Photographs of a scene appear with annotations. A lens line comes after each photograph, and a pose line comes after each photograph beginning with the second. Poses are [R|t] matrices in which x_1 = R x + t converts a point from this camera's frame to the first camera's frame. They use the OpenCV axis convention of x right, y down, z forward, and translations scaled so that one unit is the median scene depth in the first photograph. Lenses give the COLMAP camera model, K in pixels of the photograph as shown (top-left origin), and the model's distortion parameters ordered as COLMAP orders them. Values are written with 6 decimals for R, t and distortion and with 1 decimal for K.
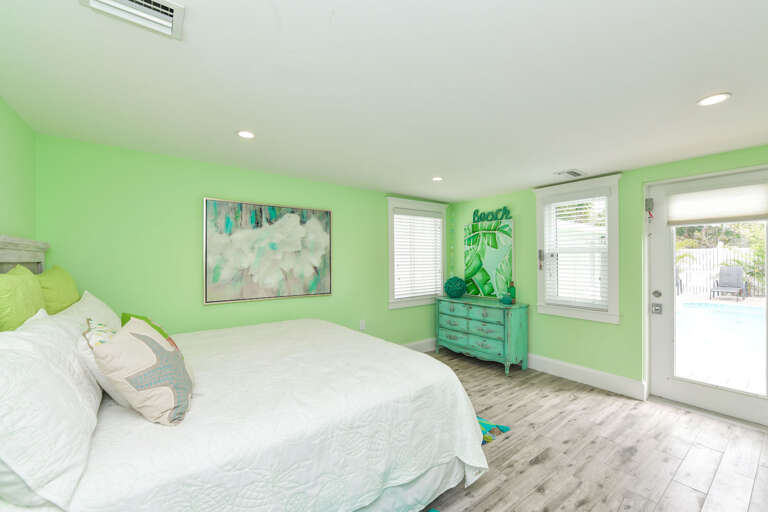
lens RADIAL K [[311.9, 0, 381.4], [0, 311.9, 260.9], [0, 0, 1]] dist [-0.015747, -0.000379]
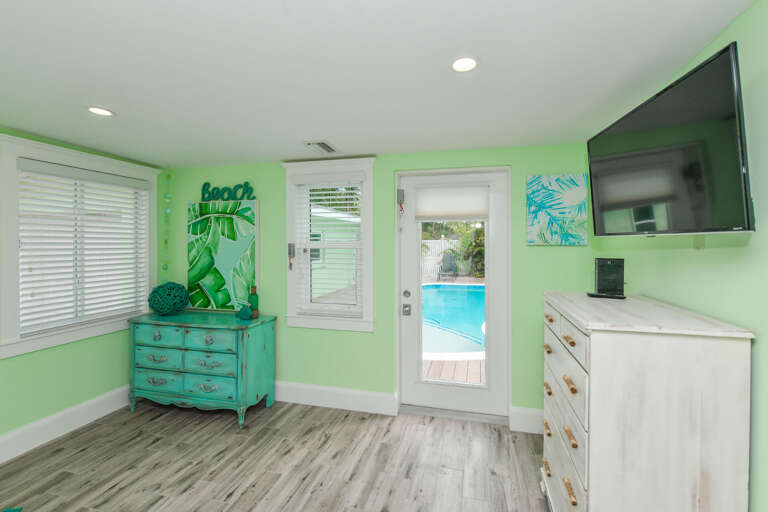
lens RADIAL K [[334.2, 0, 386.9], [0, 334.2, 252.4], [0, 0, 1]] dist [-0.000606, -0.000073]
pose [[0.780354, -0.006252, 0.625307, 0.182845], [-0.001502, 0.999928, 0.011871, -0.023402], [-0.625337, -0.010203, 0.780288, 0.210014]]
